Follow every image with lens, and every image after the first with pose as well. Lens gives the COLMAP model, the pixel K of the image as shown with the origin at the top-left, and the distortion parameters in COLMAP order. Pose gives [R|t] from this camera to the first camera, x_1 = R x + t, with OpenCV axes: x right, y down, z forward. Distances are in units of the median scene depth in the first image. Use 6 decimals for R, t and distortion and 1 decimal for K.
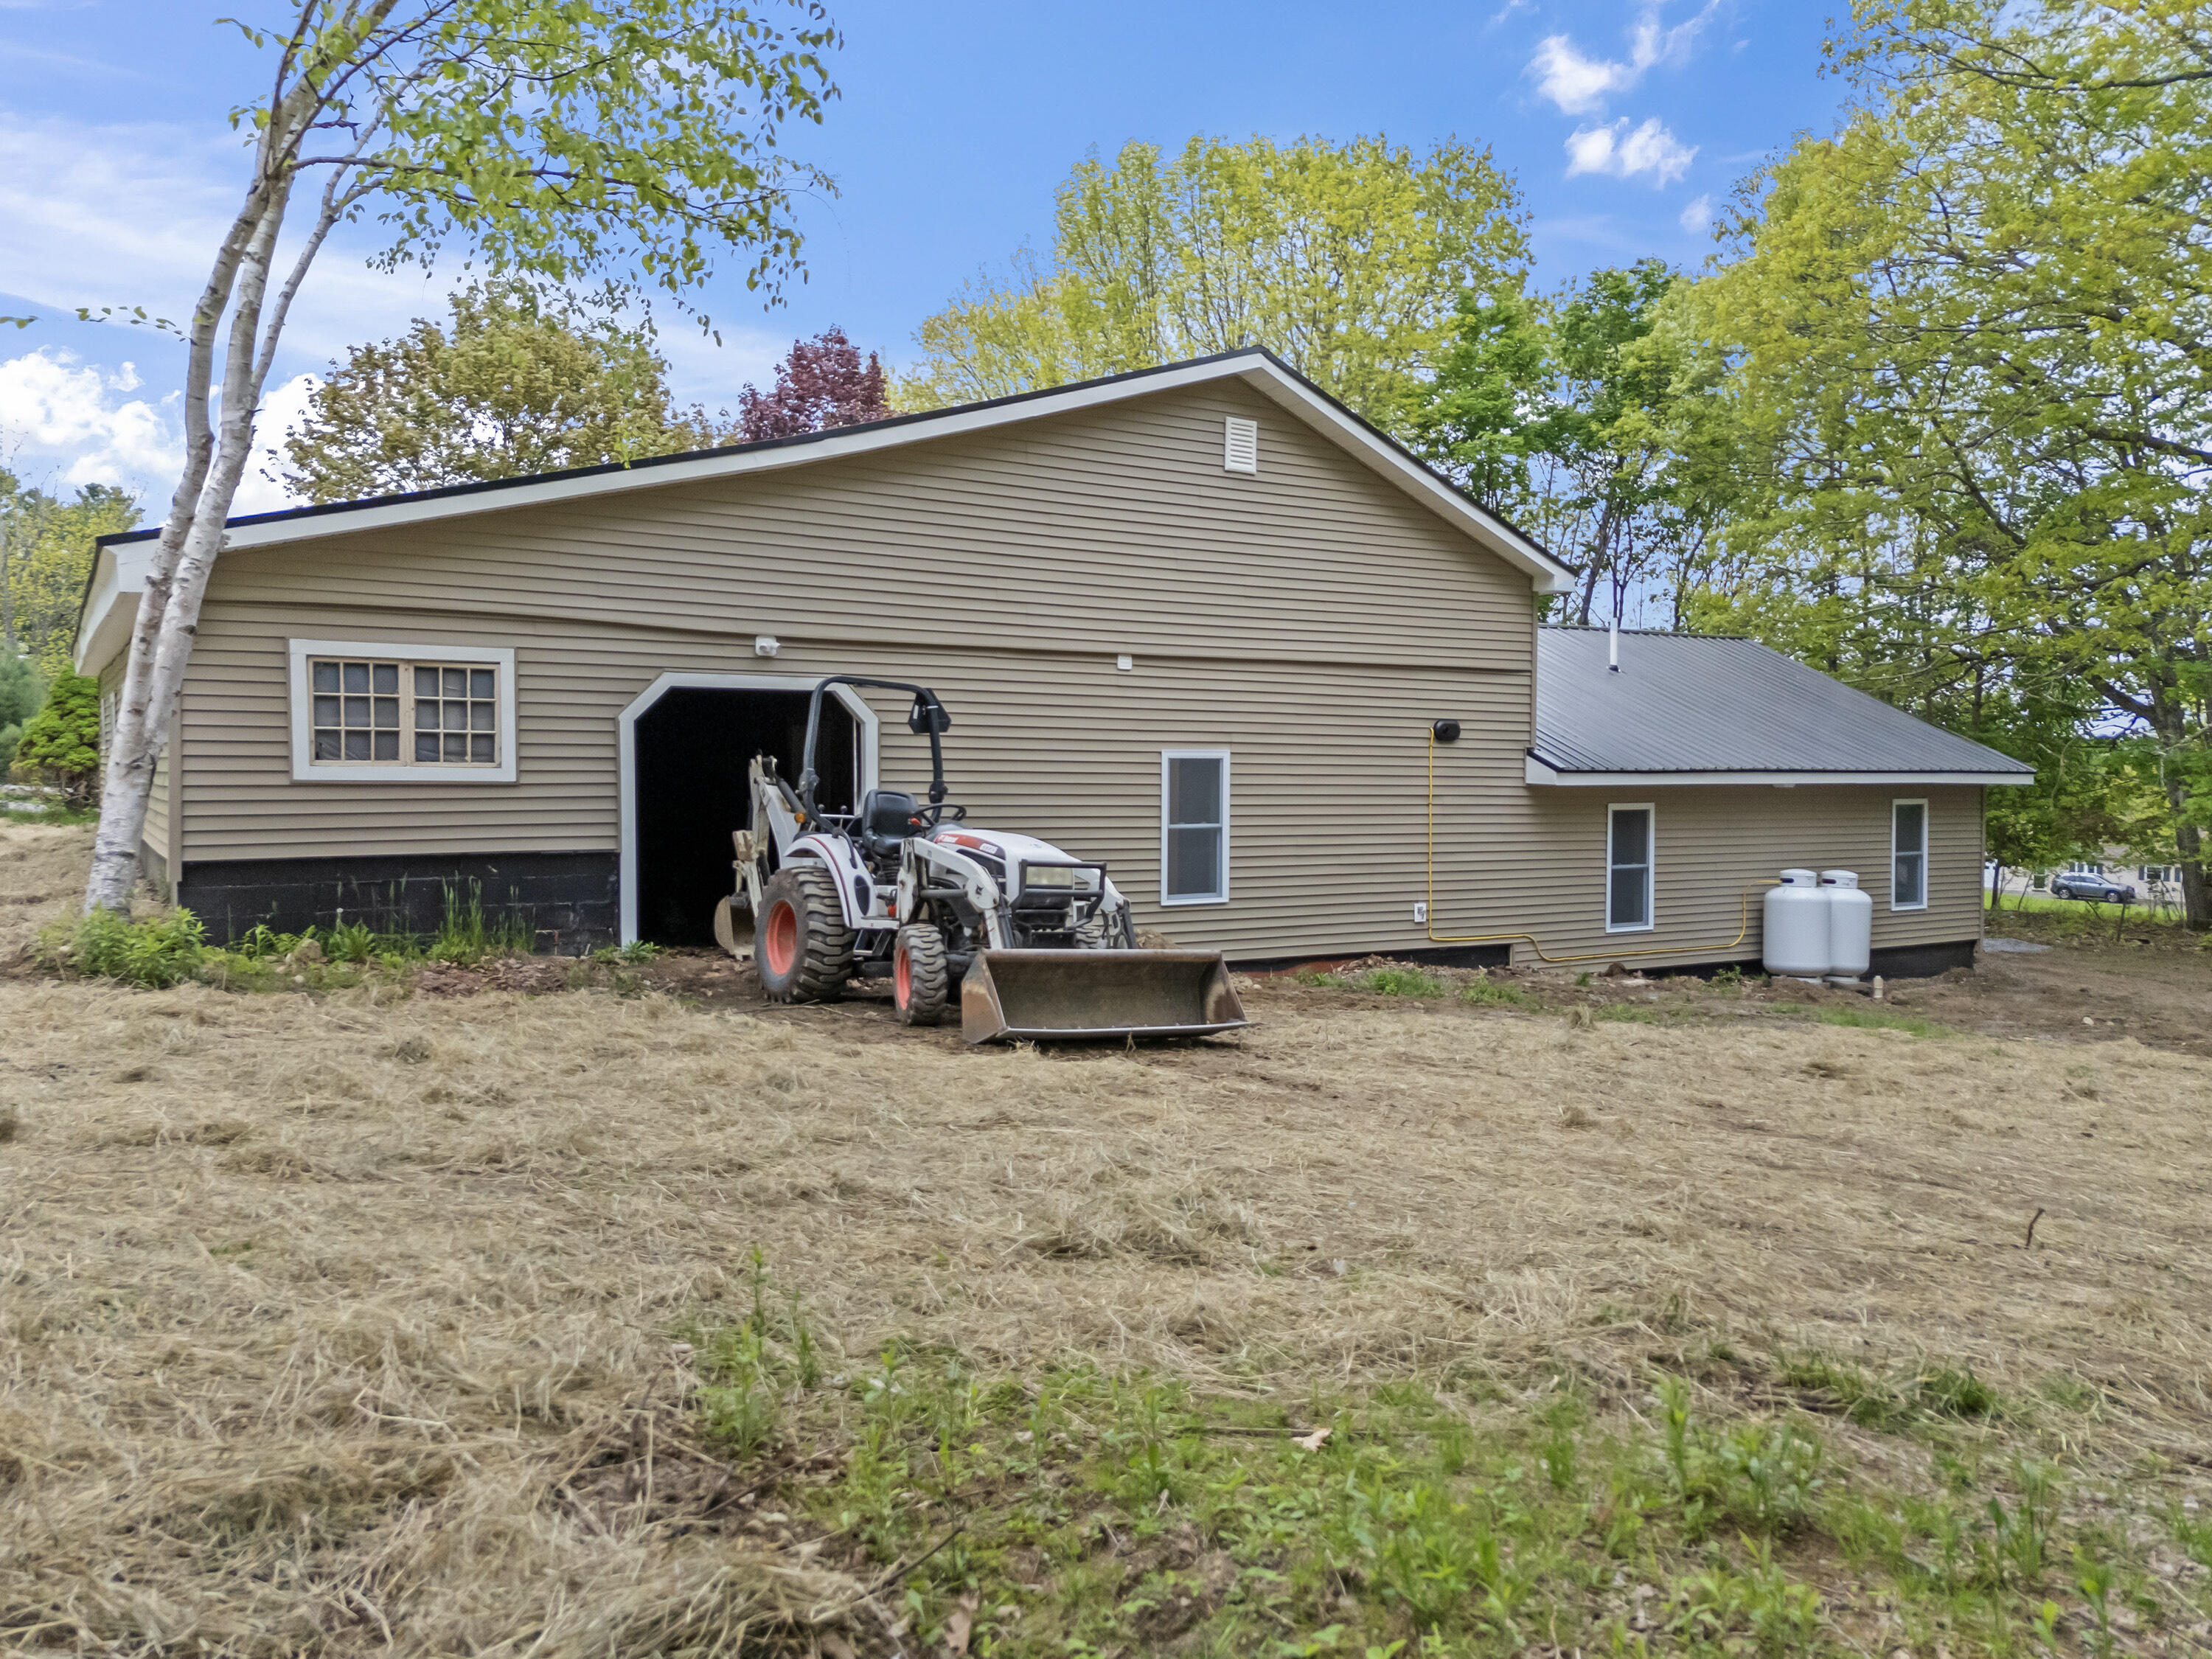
lens RADIAL K [[1592.3, 0, 1106.0], [0, 1592.3, 829.5], [0, 0, 1]] dist [0.041398, -0.001122]
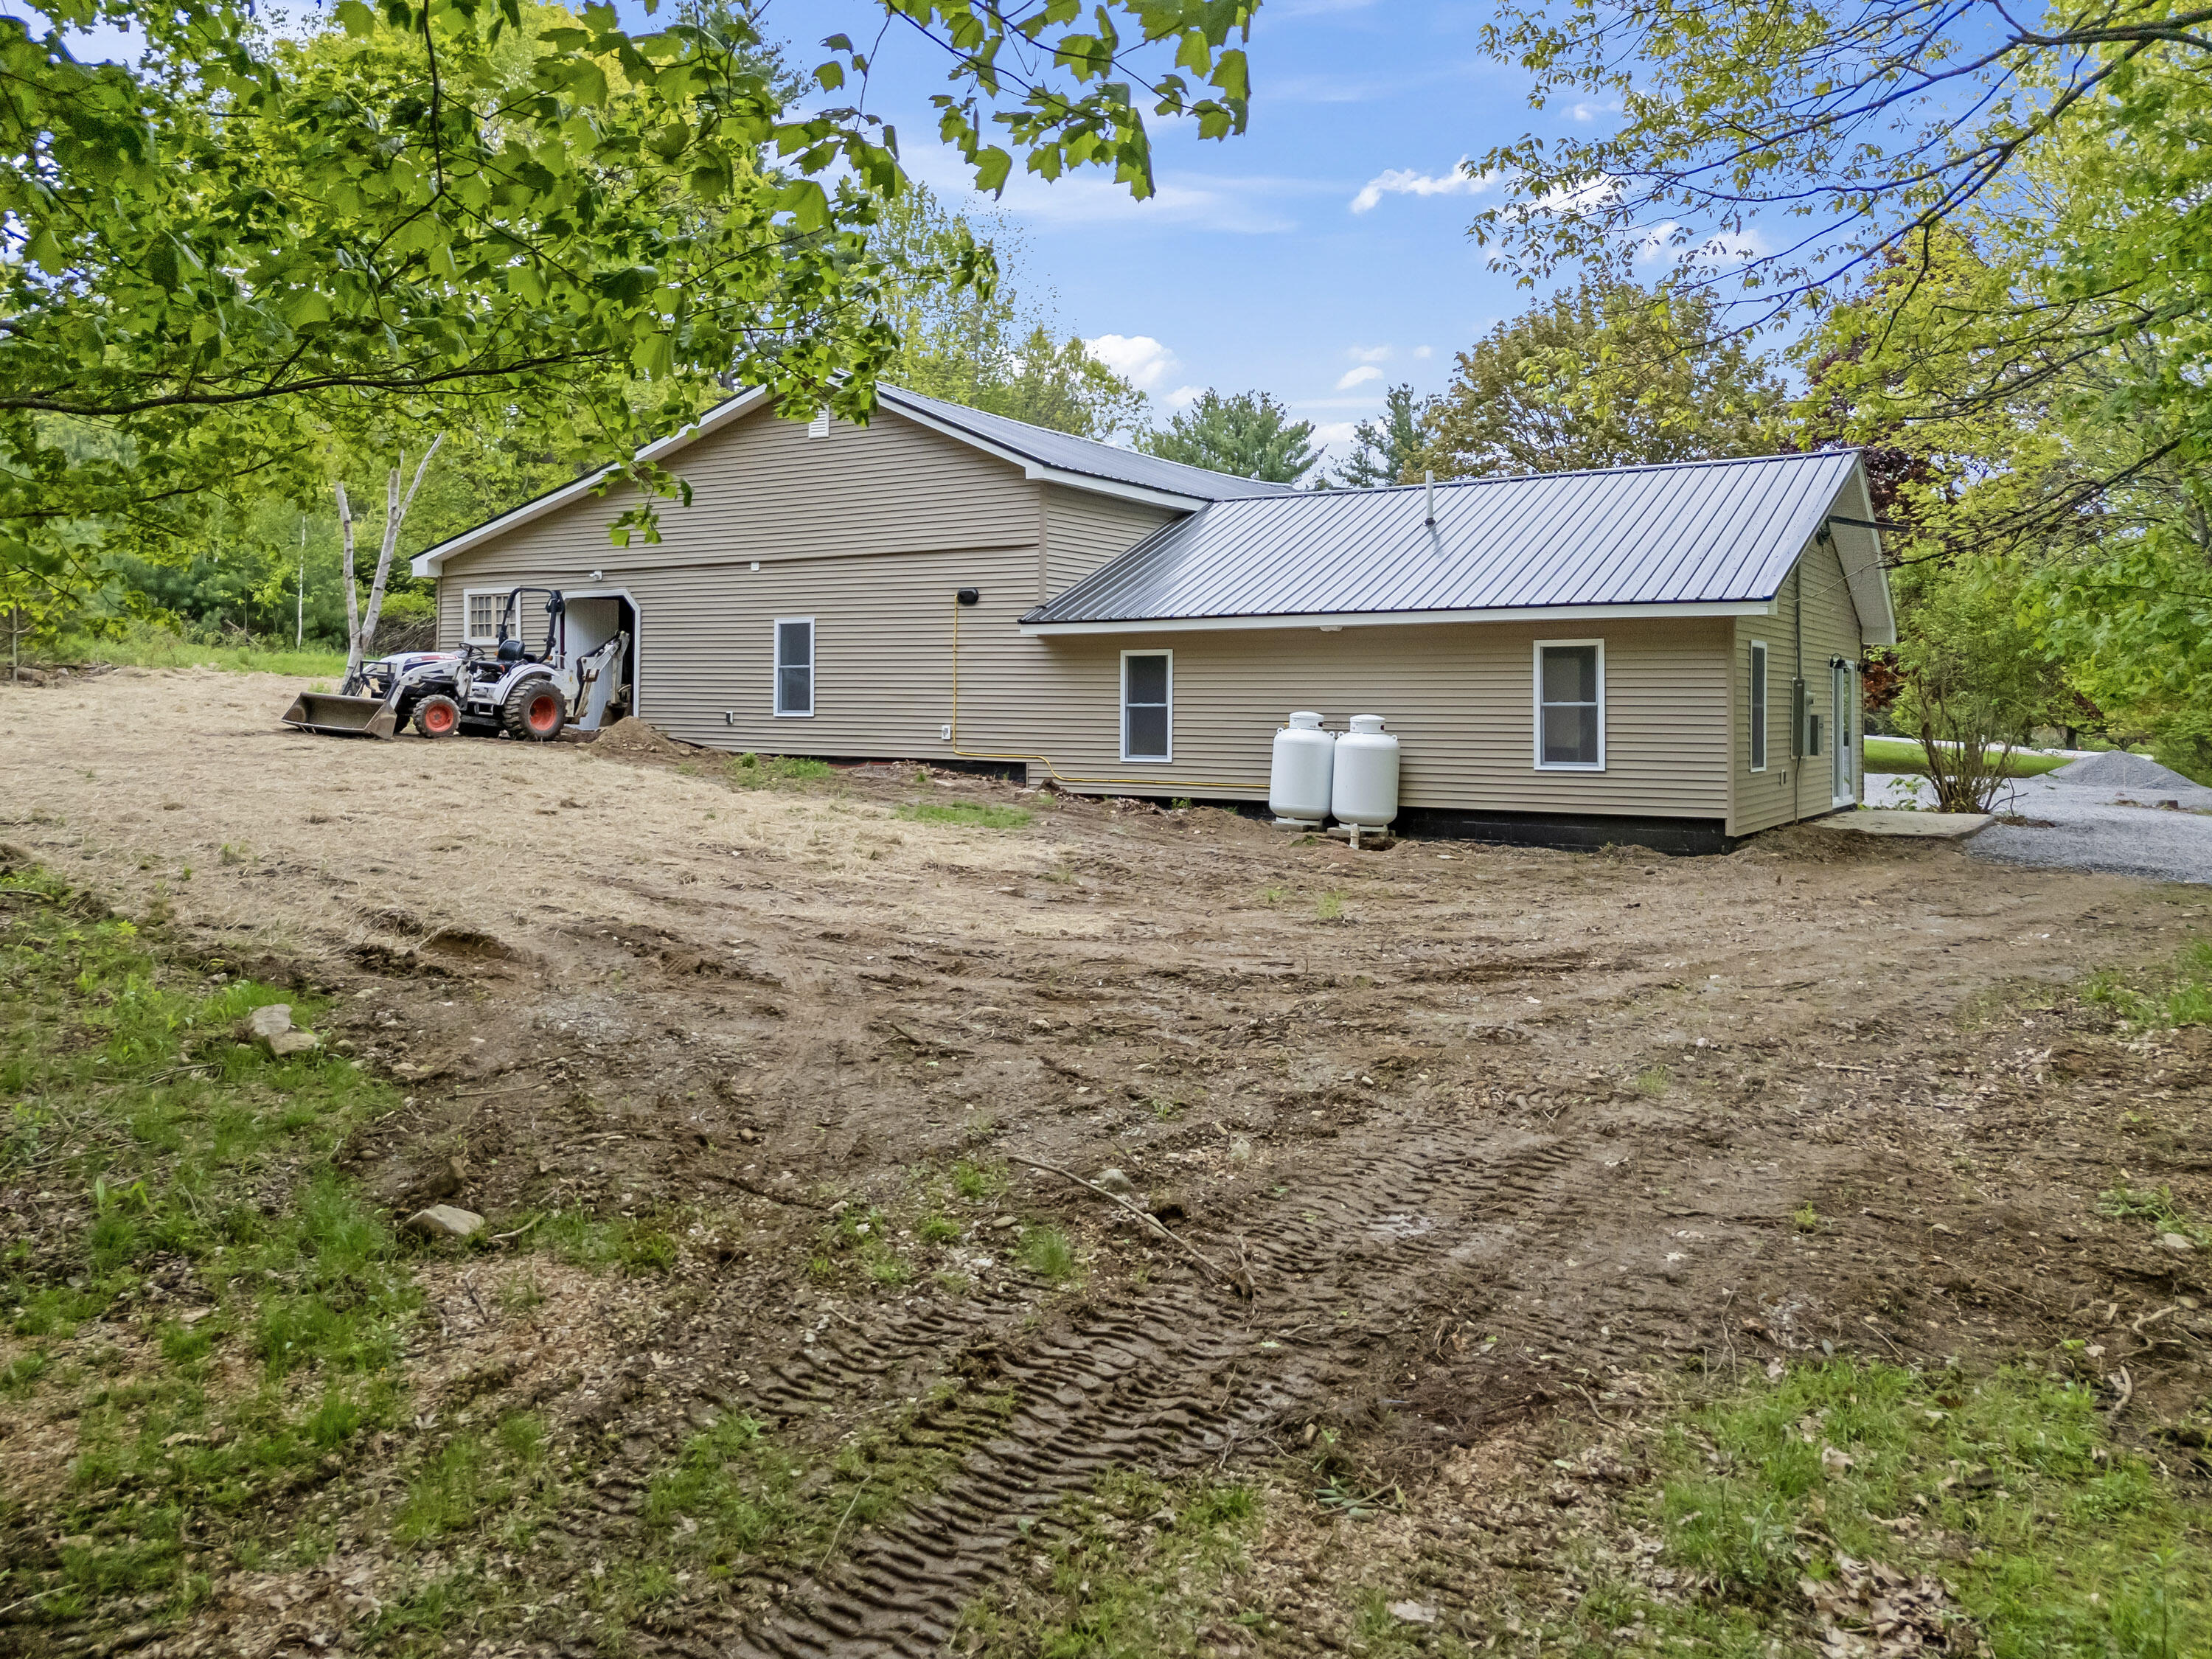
lens RADIAL K [[1592.3, 0, 1106.0], [0, 1592.3, 829.5], [0, 0, 1]] dist [0.041398, -0.001122]
pose [[0.447943, 0.072125, -0.891148, 1.390969], [-0.028500, 0.997386, 0.066398, 0.038820], [0.893608, -0.004345, 0.448828, 0.485150]]
